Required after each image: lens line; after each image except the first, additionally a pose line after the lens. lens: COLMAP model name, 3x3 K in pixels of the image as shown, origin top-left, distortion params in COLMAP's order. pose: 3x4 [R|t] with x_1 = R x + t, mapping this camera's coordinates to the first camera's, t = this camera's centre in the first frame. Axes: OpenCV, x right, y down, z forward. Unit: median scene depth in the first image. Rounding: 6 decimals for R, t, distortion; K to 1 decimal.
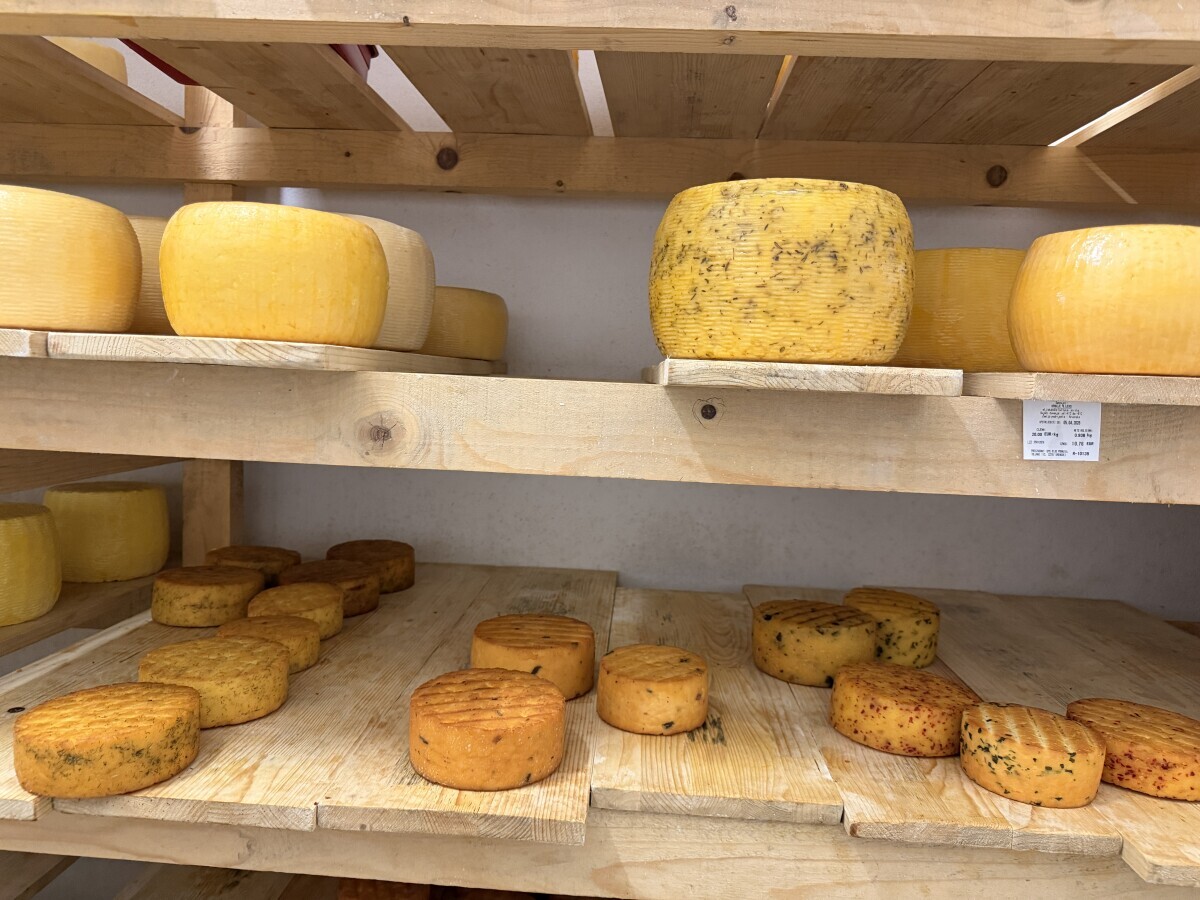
lens RADIAL K [[867.9, 0, 607.4], [0, 867.9, 452.3], [0, 0, 1]] dist [0.014844, -0.017266]
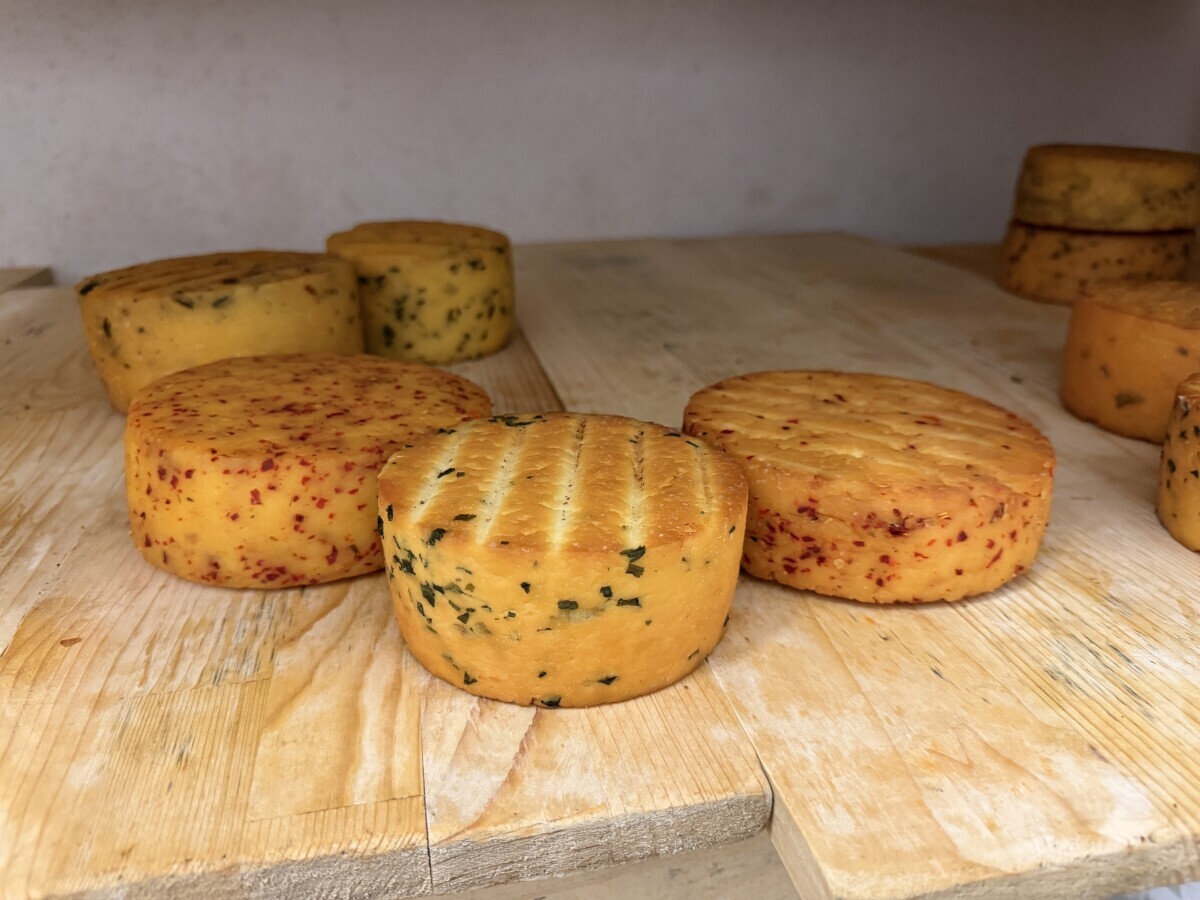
lens RADIAL K [[867.9, 0, 597.1], [0, 867.9, 446.3], [0, 0, 1]] dist [0.014844, -0.017266]
pose [[0.965539, -0.143415, 0.217178, 0.425951], [0.071682, 0.948741, 0.307820, 0.197936], [-0.250192, -0.281644, 0.926326, 0.673332]]
